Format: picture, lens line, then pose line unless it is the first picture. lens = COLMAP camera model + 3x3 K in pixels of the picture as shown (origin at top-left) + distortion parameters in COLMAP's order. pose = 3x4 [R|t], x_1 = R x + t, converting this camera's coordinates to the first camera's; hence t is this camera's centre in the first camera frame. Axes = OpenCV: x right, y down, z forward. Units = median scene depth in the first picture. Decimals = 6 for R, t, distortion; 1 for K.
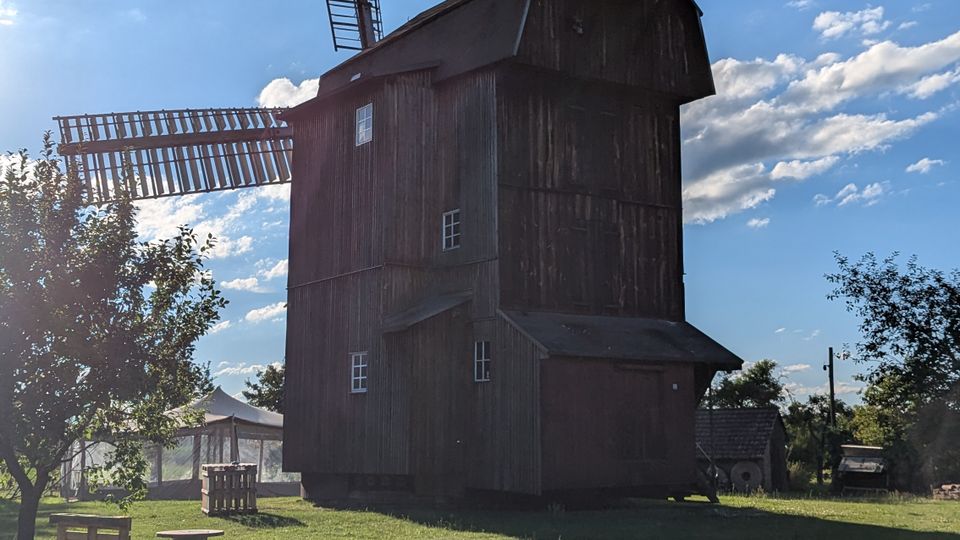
lens RADIAL K [[1077.5, 0, 480.0], [0, 1077.5, 270.0], [0, 0, 1]] dist [0.089855, 0.026702]
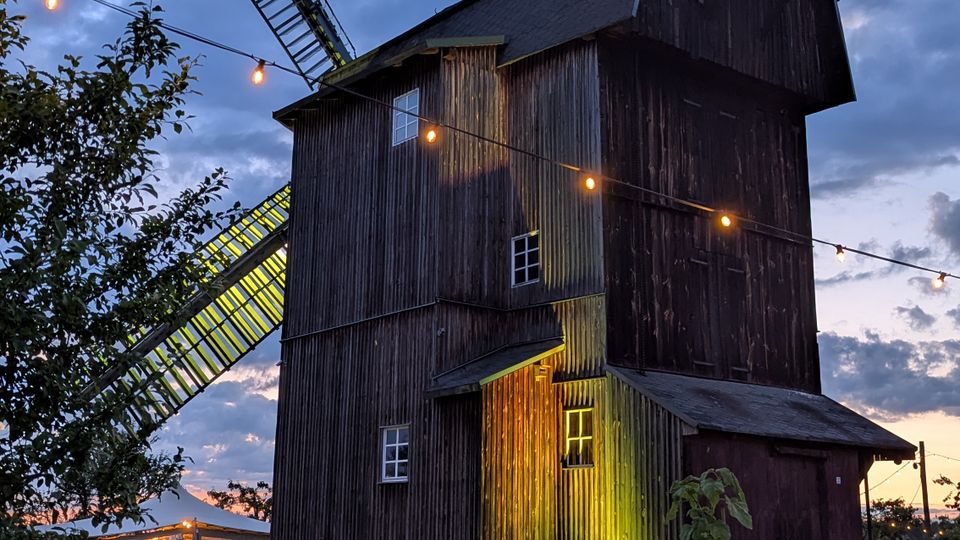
lens RADIAL K [[1077.5, 0, 480.0], [0, 1077.5, 270.0], [0, 0, 1]] dist [0.089855, 0.026702]
pose [[0.996864, 0.028567, 0.073799, -0.111436], [-0.021627, 0.995415, -0.093177, 0.039260], [-0.076122, 0.091288, 0.992911, 0.275412]]
